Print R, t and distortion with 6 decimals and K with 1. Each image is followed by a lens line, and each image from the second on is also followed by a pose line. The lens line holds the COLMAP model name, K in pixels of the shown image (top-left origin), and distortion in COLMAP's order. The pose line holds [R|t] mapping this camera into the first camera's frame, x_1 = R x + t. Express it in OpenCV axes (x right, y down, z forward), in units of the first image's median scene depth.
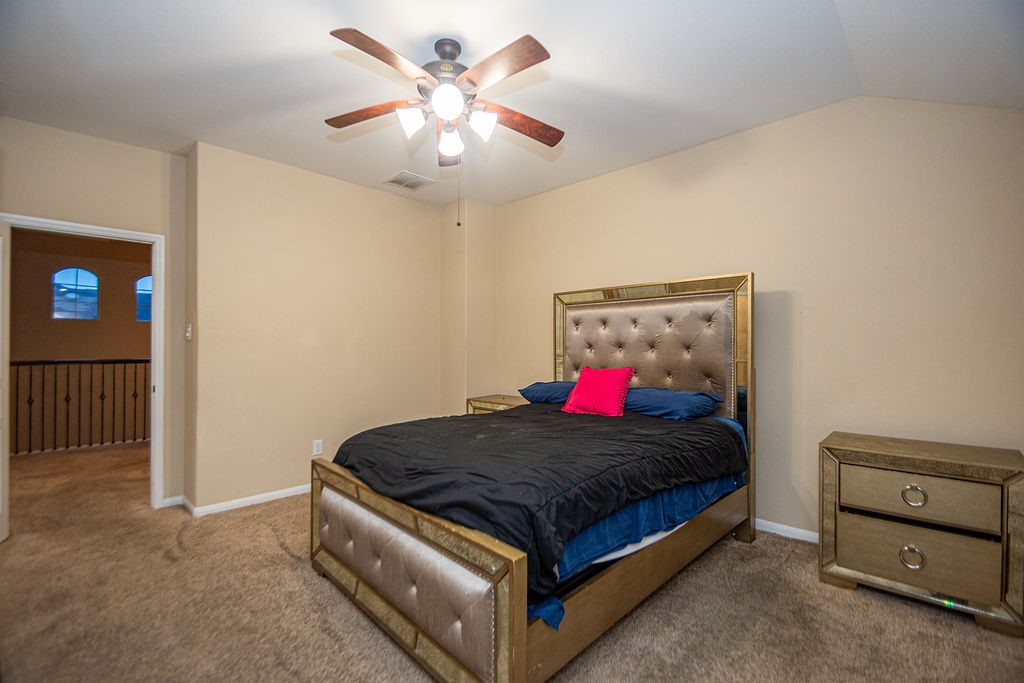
lens RADIAL K [[445.6, 0, 512.2], [0, 445.6, 345.3], [0, 0, 1]] dist [-0.002823, -0.000750]
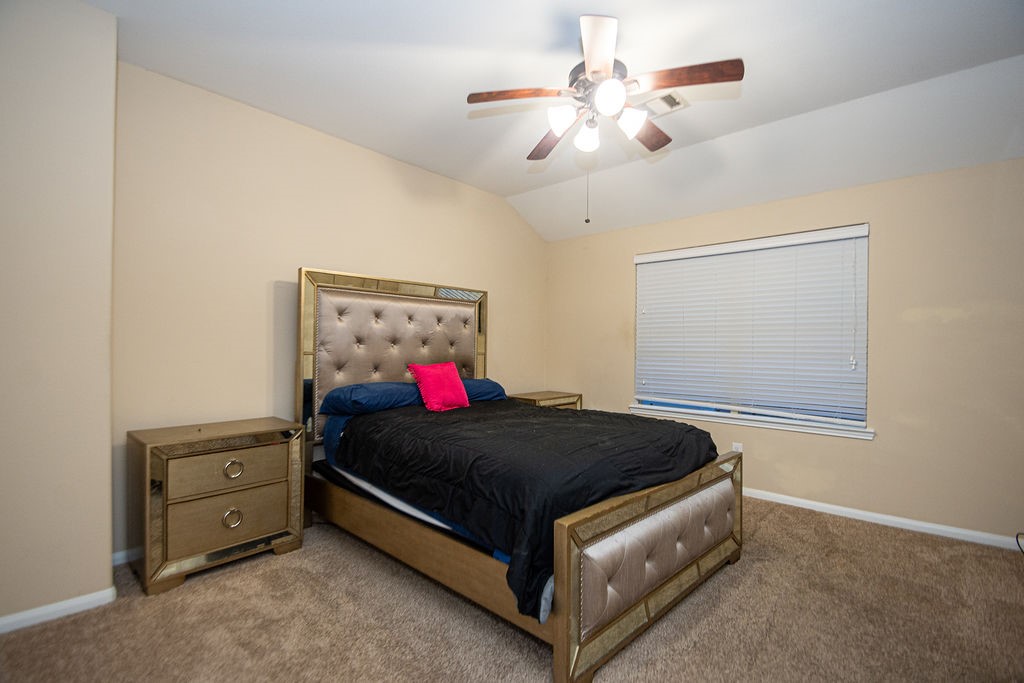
lens RADIAL K [[468.2, 0, 503.0], [0, 468.2, 341.1], [0, 0, 1]] dist [0.001063, -0.000716]
pose [[-0.001889, 0.006404, 0.999978, -0.799634], [-0.017560, 0.999825, -0.006436, 0.003214], [-0.999844, -0.017571, -0.001776, 0.790368]]
